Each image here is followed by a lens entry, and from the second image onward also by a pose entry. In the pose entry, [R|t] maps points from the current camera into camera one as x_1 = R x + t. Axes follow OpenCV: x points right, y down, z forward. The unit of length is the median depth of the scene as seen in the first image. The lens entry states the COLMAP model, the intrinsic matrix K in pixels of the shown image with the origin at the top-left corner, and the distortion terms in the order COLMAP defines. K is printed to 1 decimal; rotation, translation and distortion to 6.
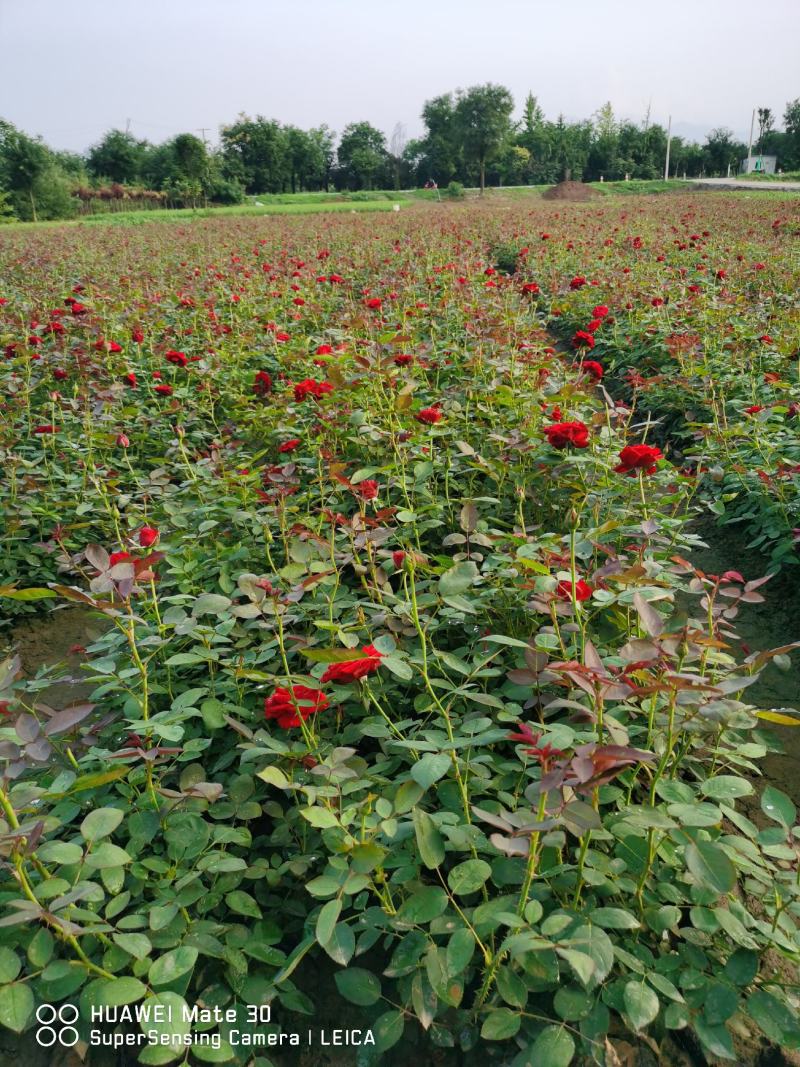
lens RADIAL K [[810.6, 0, 400.0], [0, 810.6, 533.5], [0, 0, 1]] dist [0.045117, -0.066933]
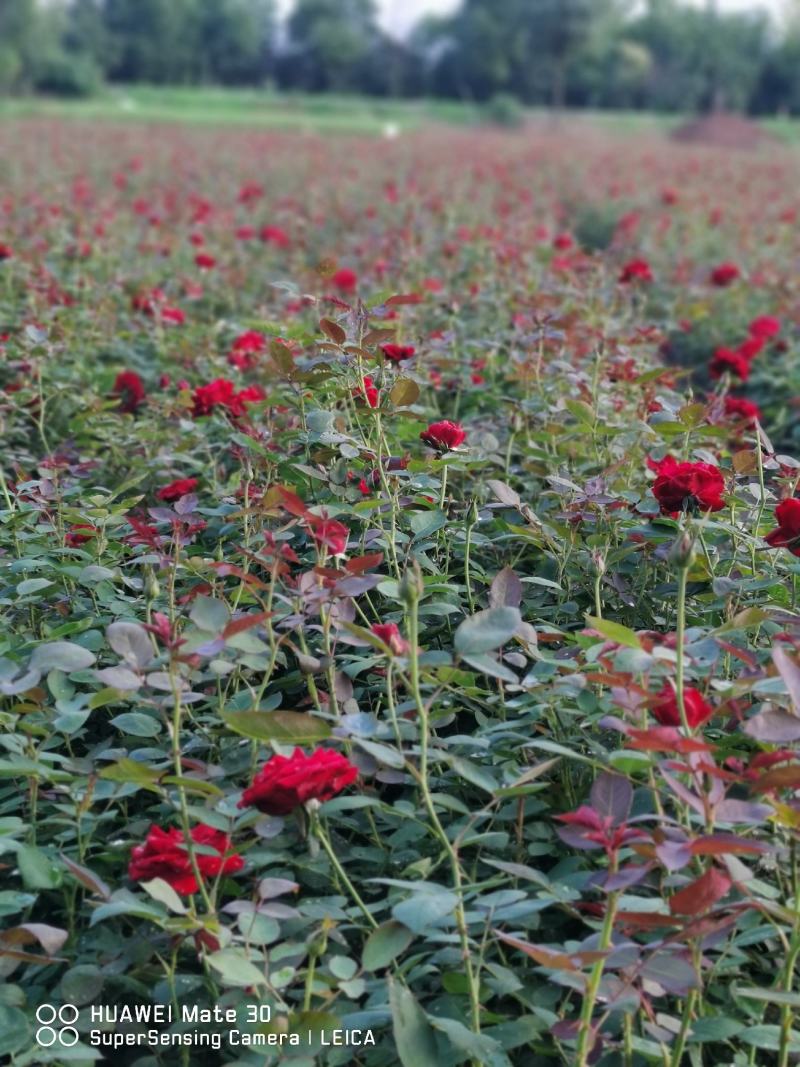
lens RADIAL K [[1636.3, 0, 400.0], [0, 1636.3, 533.5], [0, 0, 1]] dist [0.008354, 0.006748]
pose [[0.996670, 0.078736, 0.021187, -0.010121], [-0.074989, 0.987170, -0.140965, 0.066541], [-0.032014, 0.138907, 0.989788, -0.083547]]
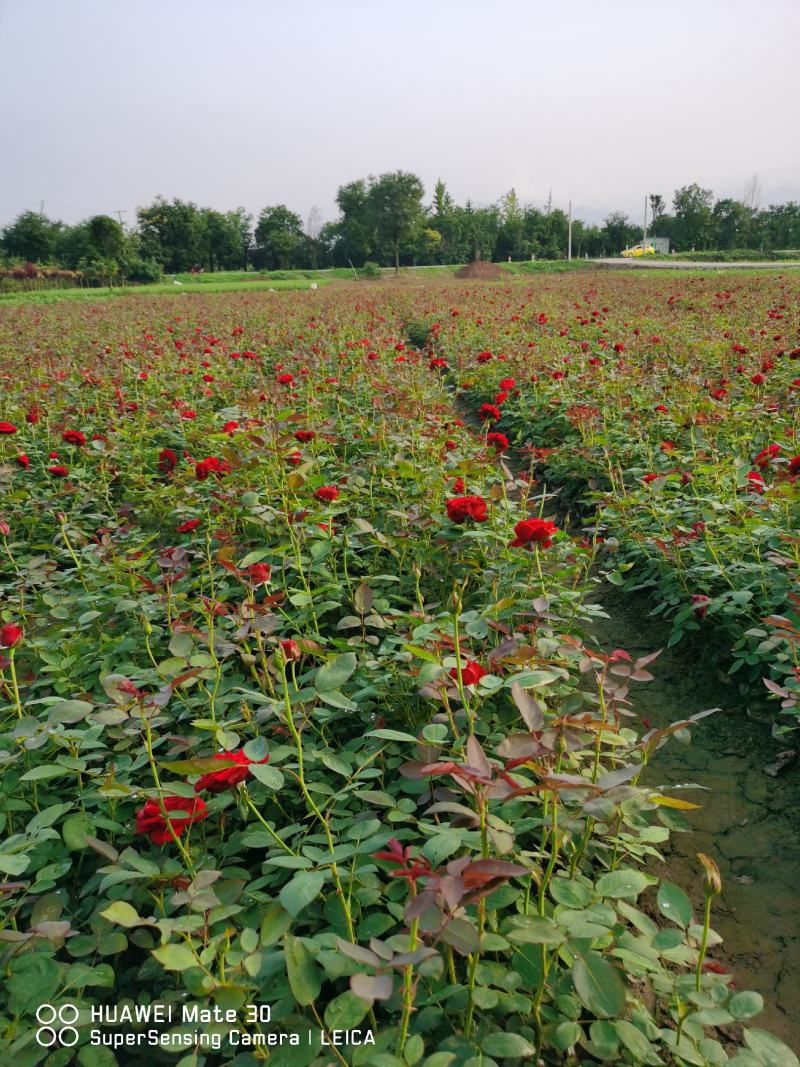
lens RADIAL K [[810.6, 0, 400.0], [0, 810.6, 533.5], [0, 0, 1]] dist [0.045117, -0.066933]
pose [[0.995422, -0.030696, 0.090512, 0.027132], [0.038255, 0.995815, -0.083001, -0.009744], [-0.087586, 0.086084, 0.992431, 0.018799]]
